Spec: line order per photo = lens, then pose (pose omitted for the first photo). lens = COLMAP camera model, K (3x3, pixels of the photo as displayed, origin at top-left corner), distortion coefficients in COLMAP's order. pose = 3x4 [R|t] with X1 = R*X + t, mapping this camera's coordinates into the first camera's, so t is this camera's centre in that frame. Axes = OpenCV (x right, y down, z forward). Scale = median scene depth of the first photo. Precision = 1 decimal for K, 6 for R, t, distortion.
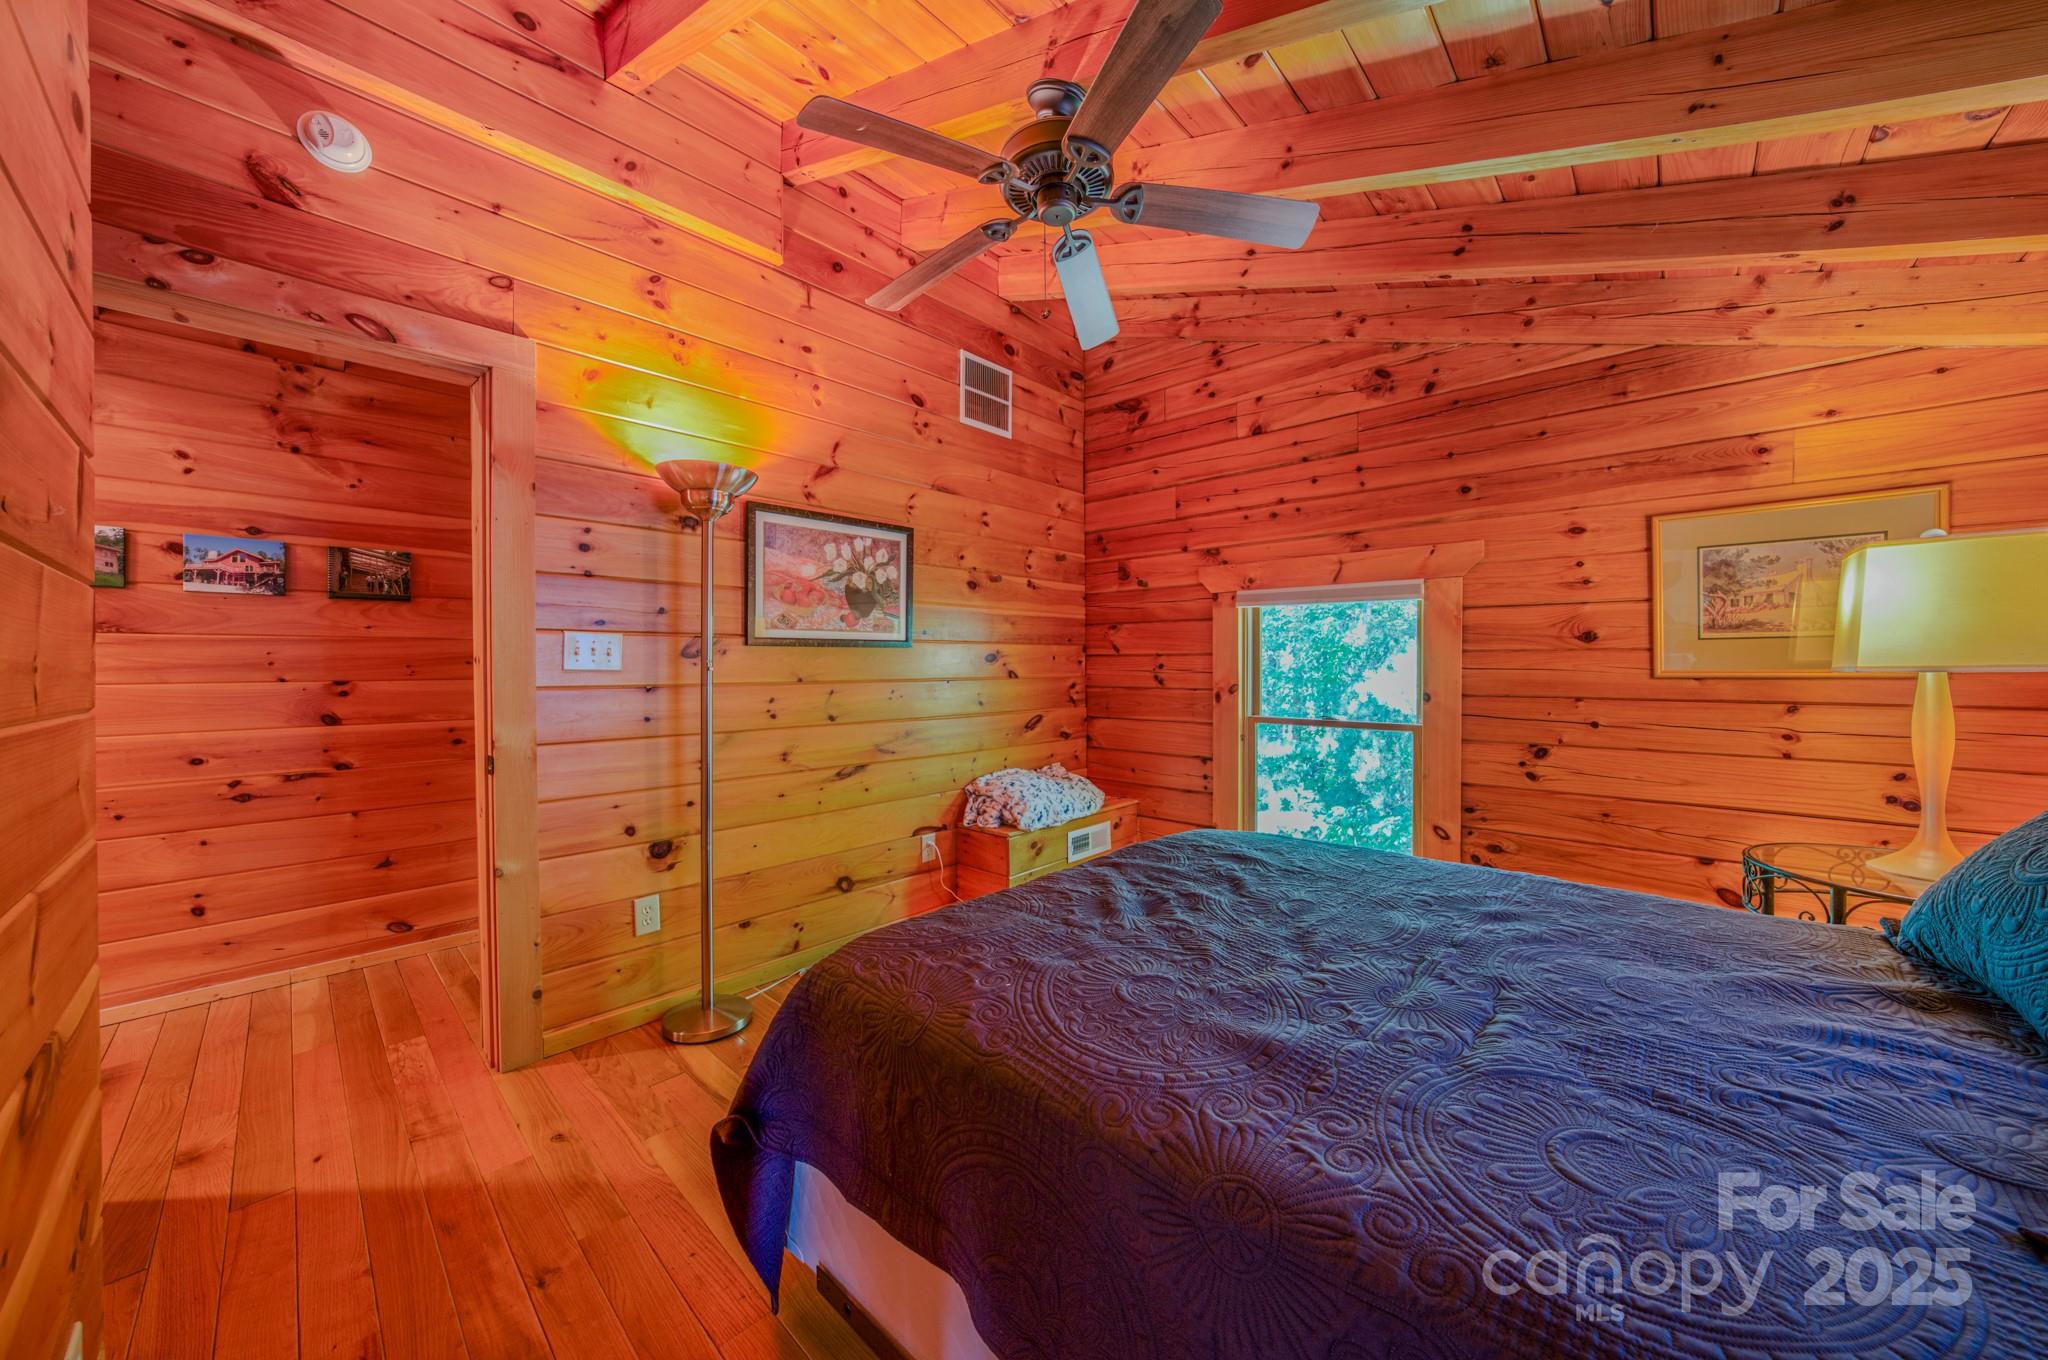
lens RADIAL K [[711.2, 0, 1019.1], [0, 711.2, 664.7], [0, 0, 1]] dist [-0.026334, 0.007032]
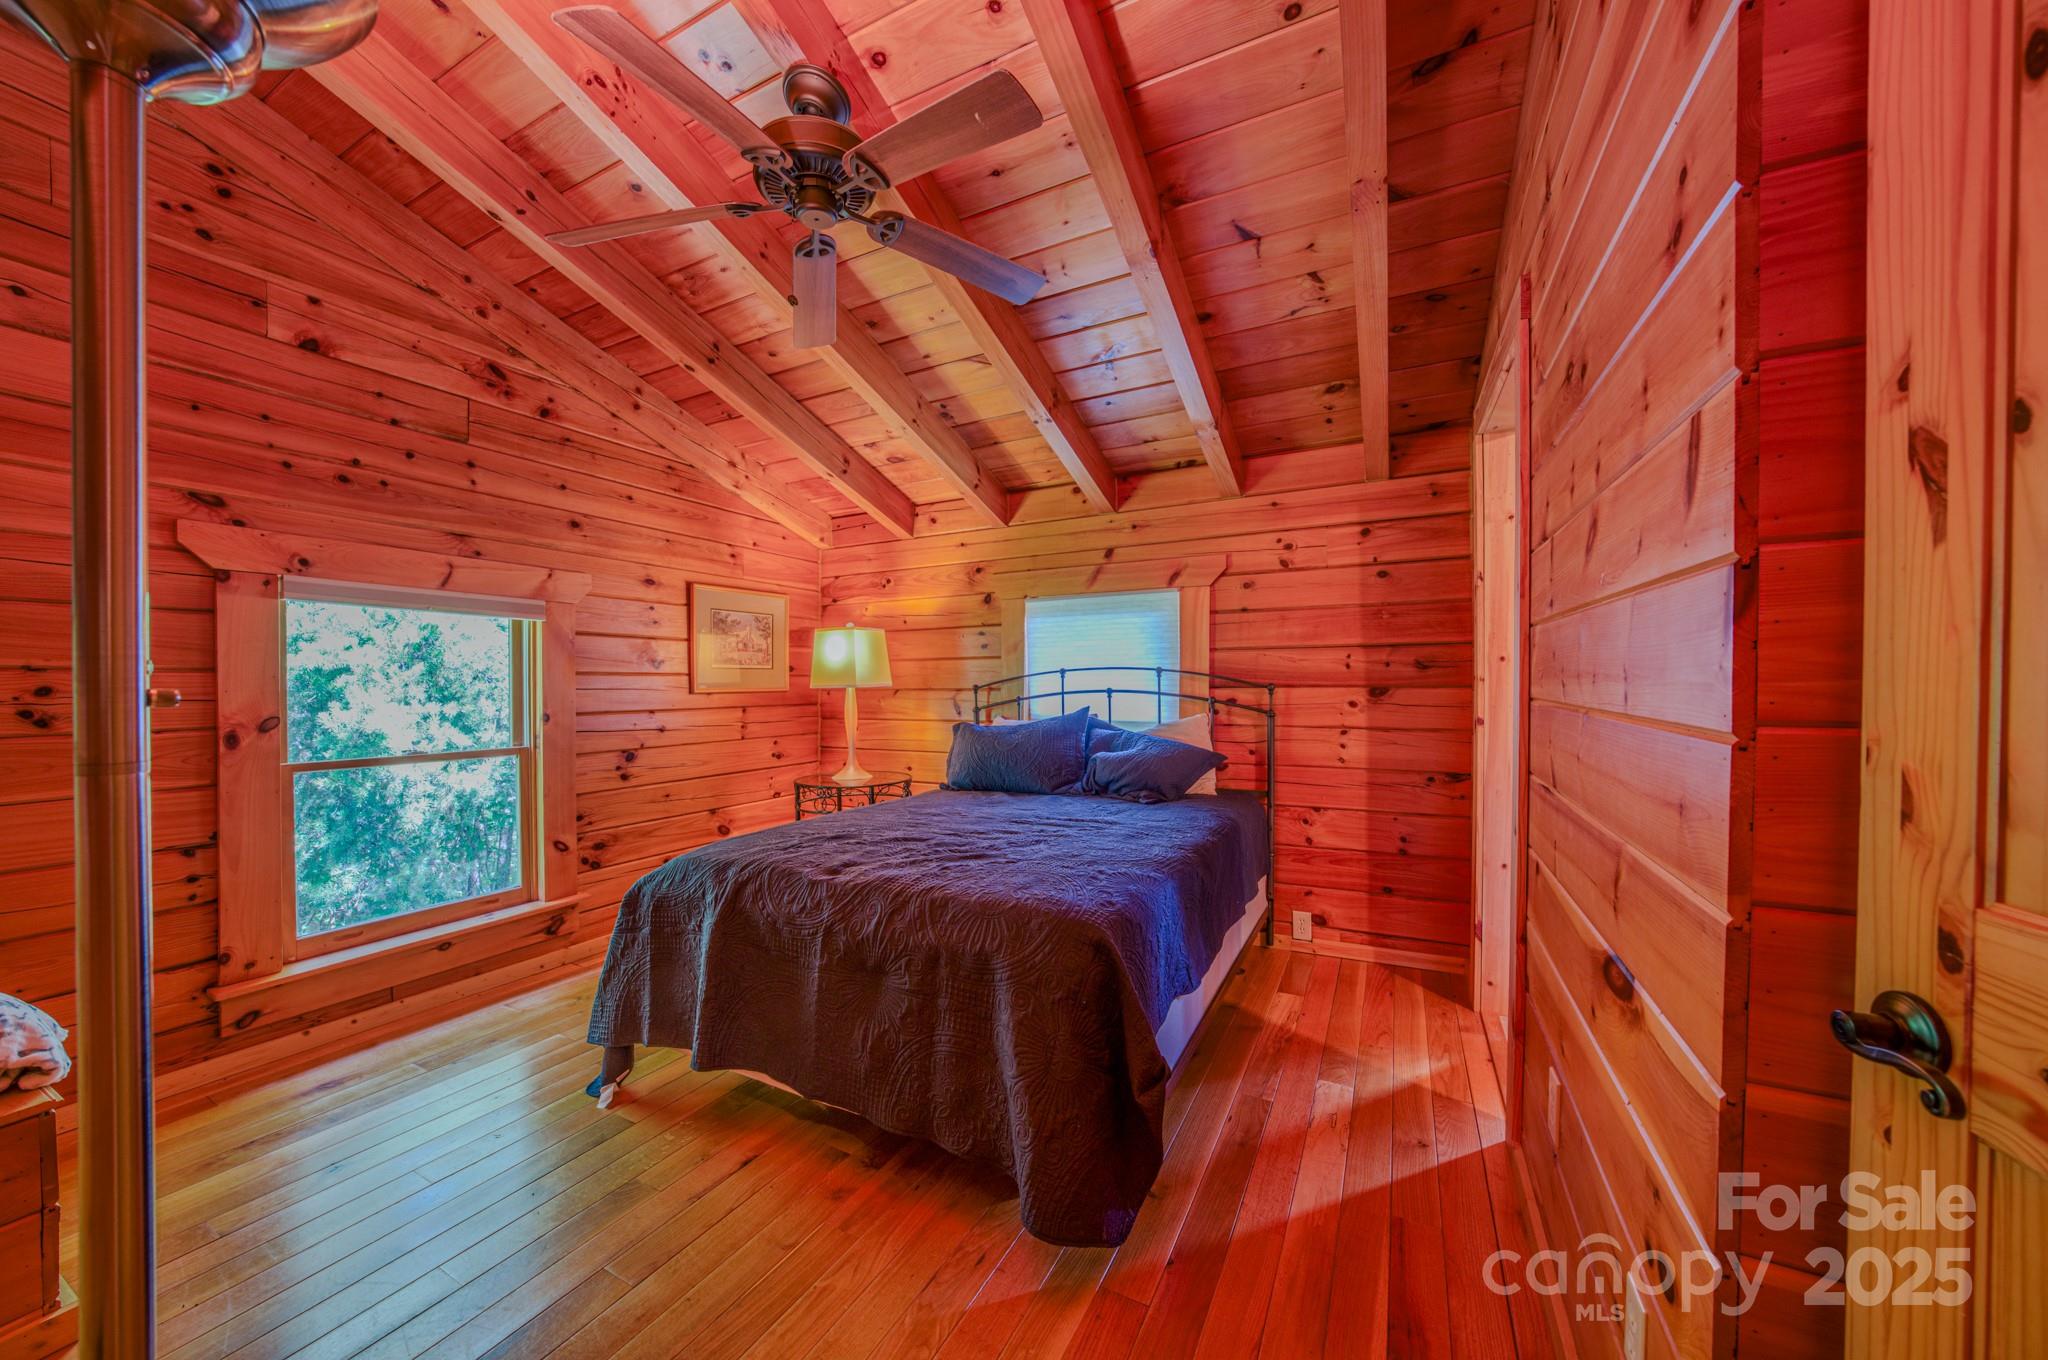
lens RADIAL K [[711.2, 0, 1023.8], [0, 711.2, 687.8], [0, 0, 1]] dist [-0.026334, 0.007032]
pose [[-0.255432, -0.005975, 0.966809, -0.577906], [0.004159, 0.999965, 0.007279, -0.001374], [-0.966818, 0.005880, -0.255398, 0.593956]]
